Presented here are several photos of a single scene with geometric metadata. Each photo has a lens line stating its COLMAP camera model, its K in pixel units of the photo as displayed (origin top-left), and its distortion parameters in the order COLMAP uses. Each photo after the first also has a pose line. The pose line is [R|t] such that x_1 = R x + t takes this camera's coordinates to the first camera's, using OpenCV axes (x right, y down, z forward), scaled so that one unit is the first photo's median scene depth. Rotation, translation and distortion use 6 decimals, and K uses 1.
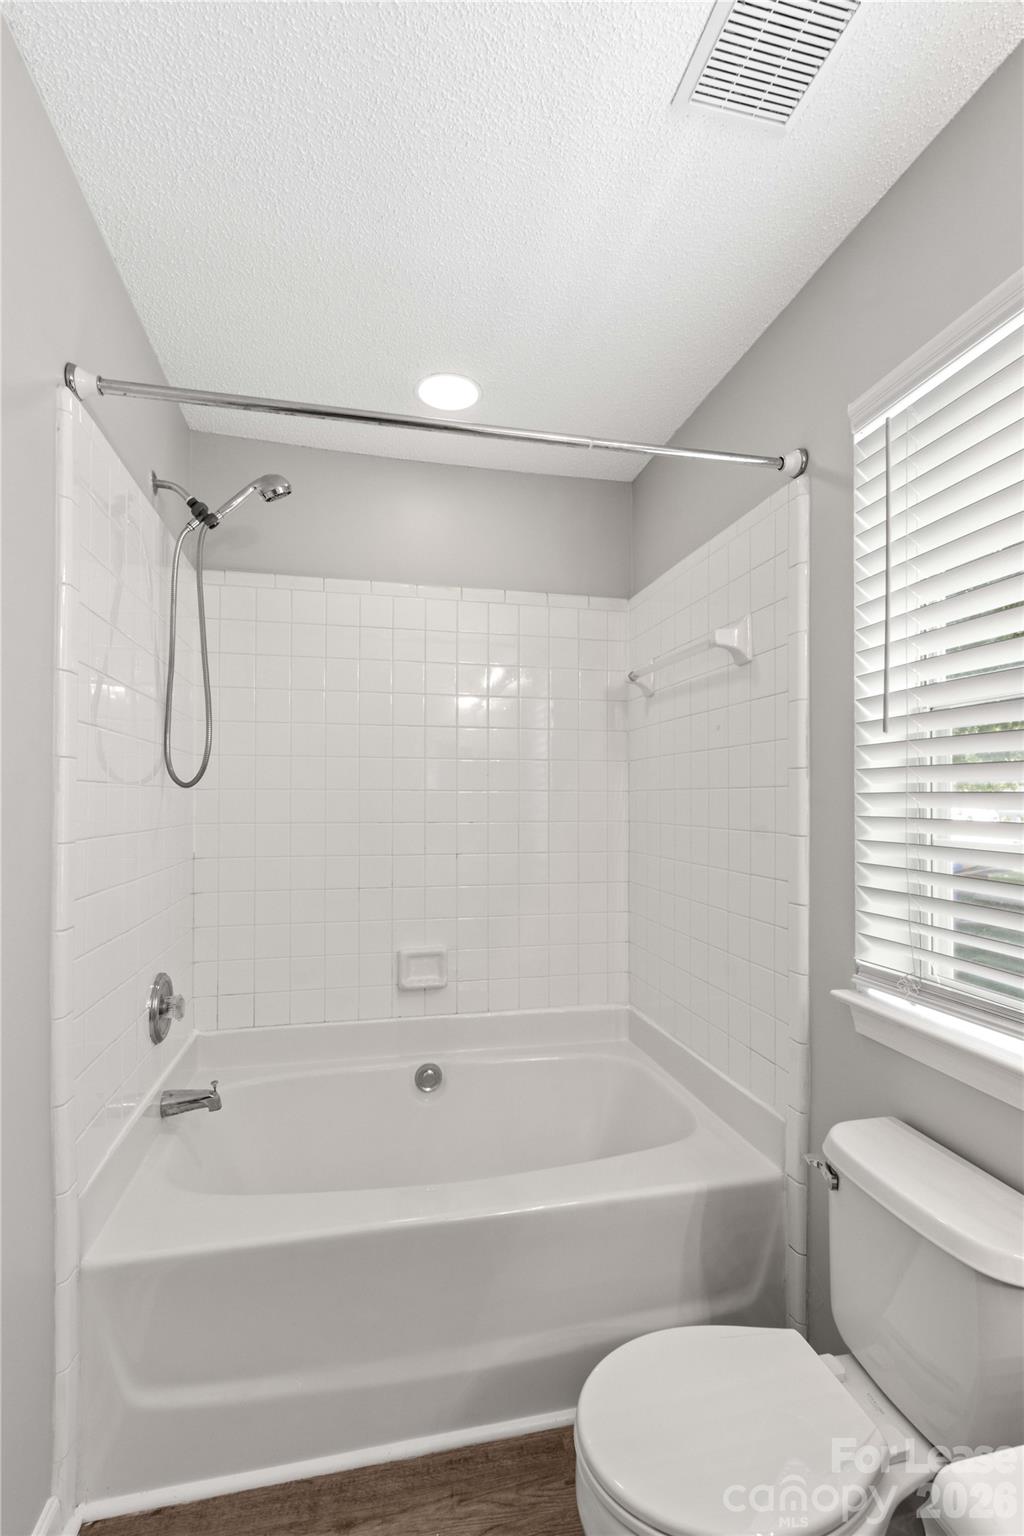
lens RADIAL K [[730.9, 0, 543.3], [0, 730.9, 804.4], [0, 0, 1]] dist [-0.039749, 0.013754]
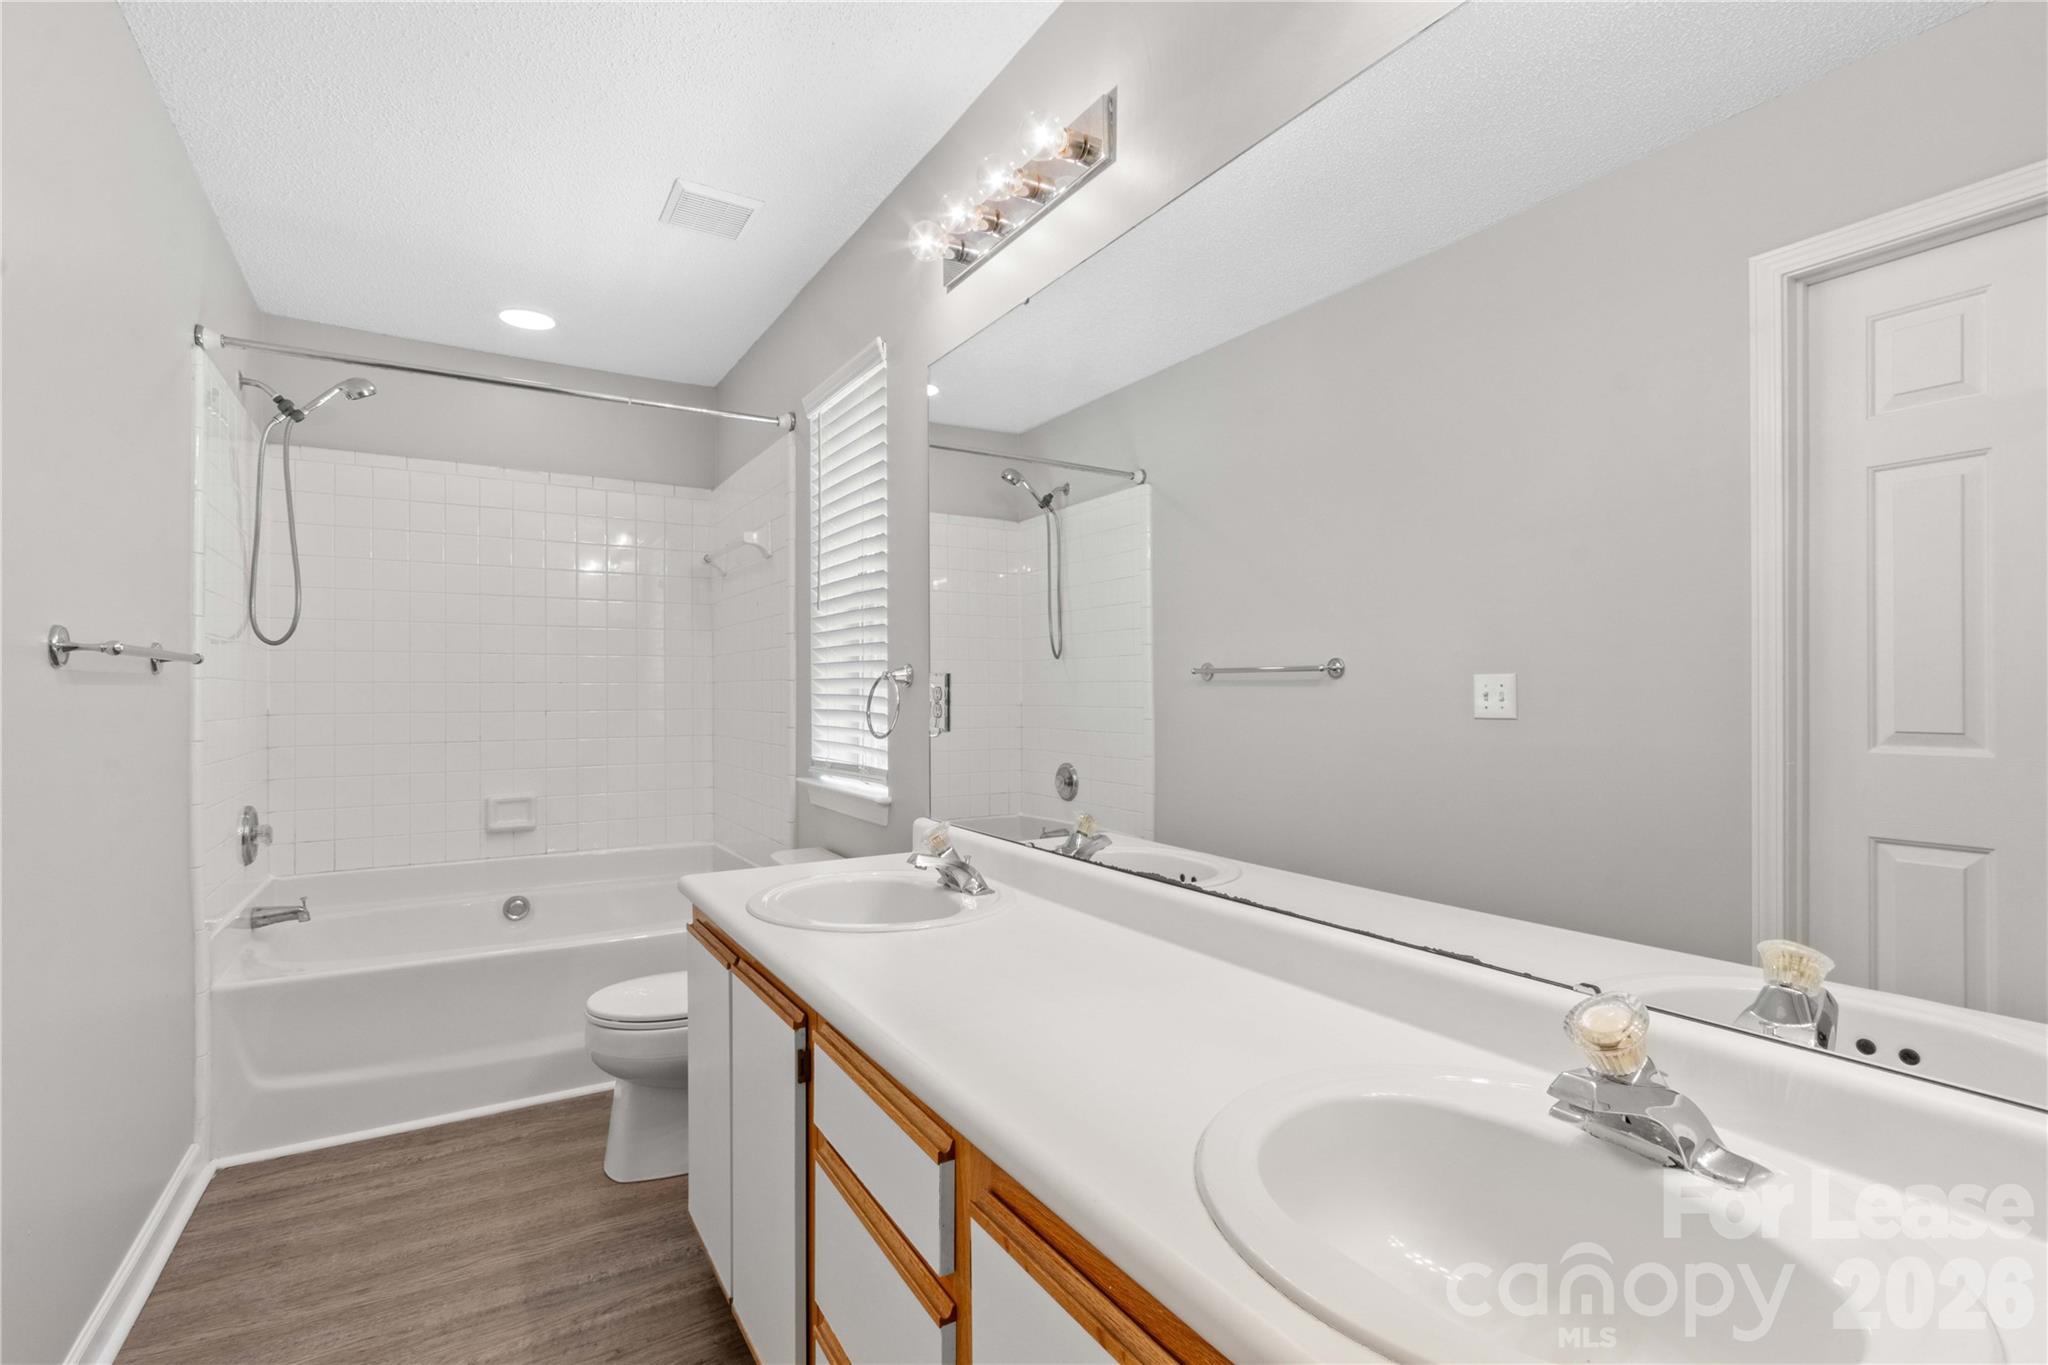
lens RADIAL K [[932.0, 0, 1020.0], [0, 932.0, 690.9], [0, 0, 1]] dist [0.001141, -0.001539]
pose [[0.954159, -0.006424, 0.299231, 0.198344], [0.008355, 0.999952, -0.005176, 0.067058], [-0.299184, 0.007439, 0.954167, -0.780410]]
